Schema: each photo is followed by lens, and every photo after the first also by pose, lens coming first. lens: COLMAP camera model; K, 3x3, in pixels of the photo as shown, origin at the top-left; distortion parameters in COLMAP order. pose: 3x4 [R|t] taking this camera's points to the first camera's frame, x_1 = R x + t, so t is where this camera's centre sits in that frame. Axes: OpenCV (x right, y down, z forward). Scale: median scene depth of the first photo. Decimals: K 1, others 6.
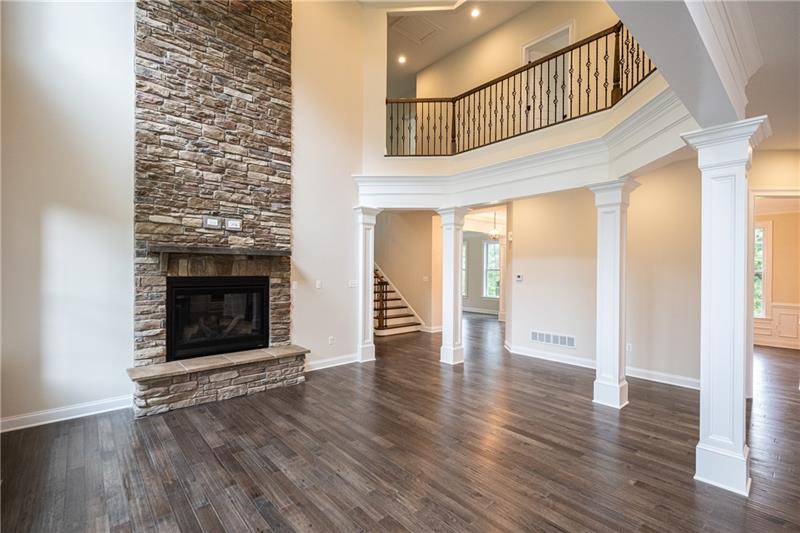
lens RADIAL K [[361.7, 0, 401.0], [0, 361.7, 273.3], [0, 0, 1]] dist [-0.000367, -0.000026]
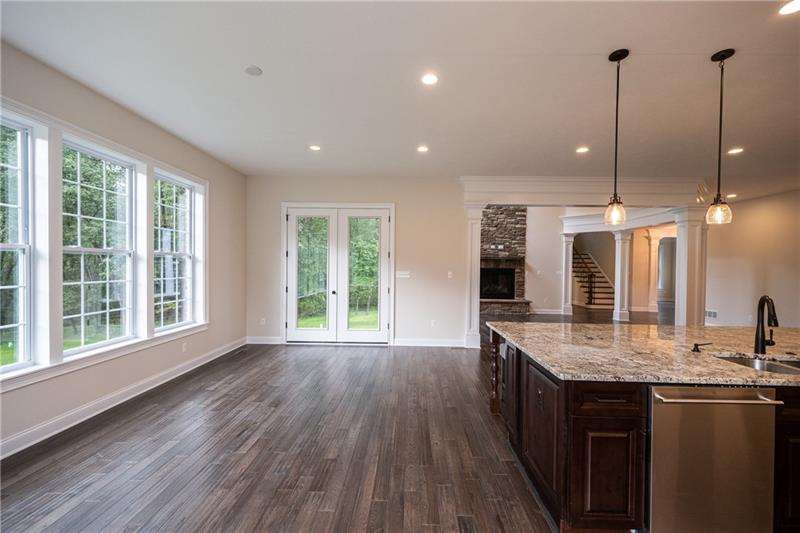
lens RADIAL K [[350.9, 0, 398.6], [0, 350.9, 272.1], [0, 0, 1]] dist [0.001378, 0.000024]
pose [[0.740892, 0.010635, -0.671540, 0.586290], [-0.014259, 0.999898, 0.000105, 0.041876], [0.671473, 0.009498, 0.740968, -1.154162]]
